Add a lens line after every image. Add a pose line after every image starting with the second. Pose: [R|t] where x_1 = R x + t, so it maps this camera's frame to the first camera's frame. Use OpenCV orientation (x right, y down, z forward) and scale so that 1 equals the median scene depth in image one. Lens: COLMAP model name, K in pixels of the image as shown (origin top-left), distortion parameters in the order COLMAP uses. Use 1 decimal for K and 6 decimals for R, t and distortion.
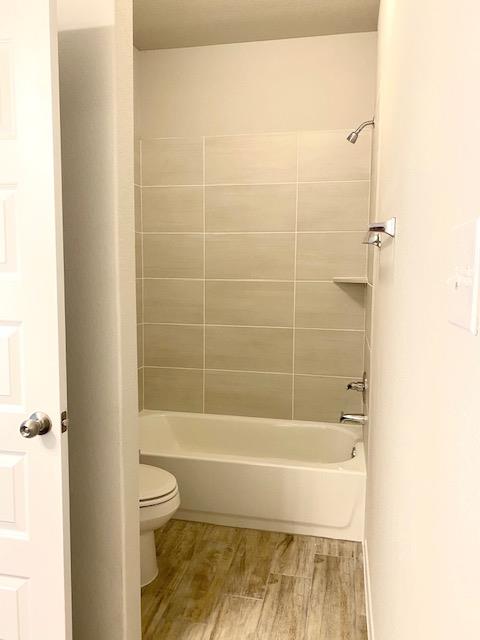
lens RADIAL K [[487.7, 0, 240.0], [0, 487.7, 320.0], [0, 0, 1]] dist [0.051698, -0.065602]
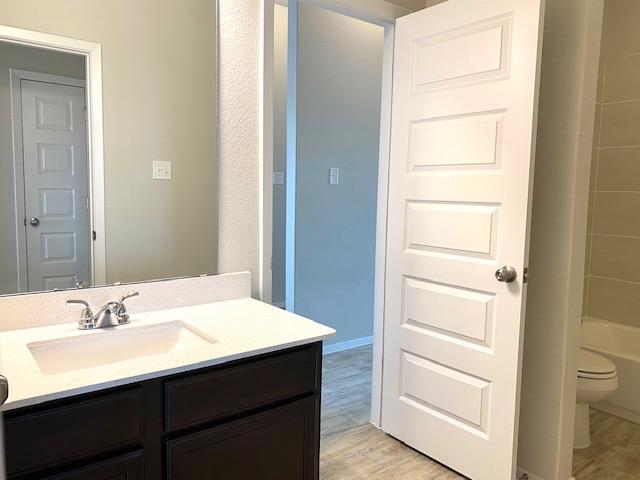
lens RADIAL K [[487.7, 0, 319.9], [0, 487.7, 236.7], [0, 0, 1]] dist [0.051698, -0.065602]
pose [[0.762182, 0.066618, -0.643925, 0.062531], [-0.079687, 0.996781, 0.008802, 0.092055], [0.642439, 0.044604, 0.765038, -0.316062]]
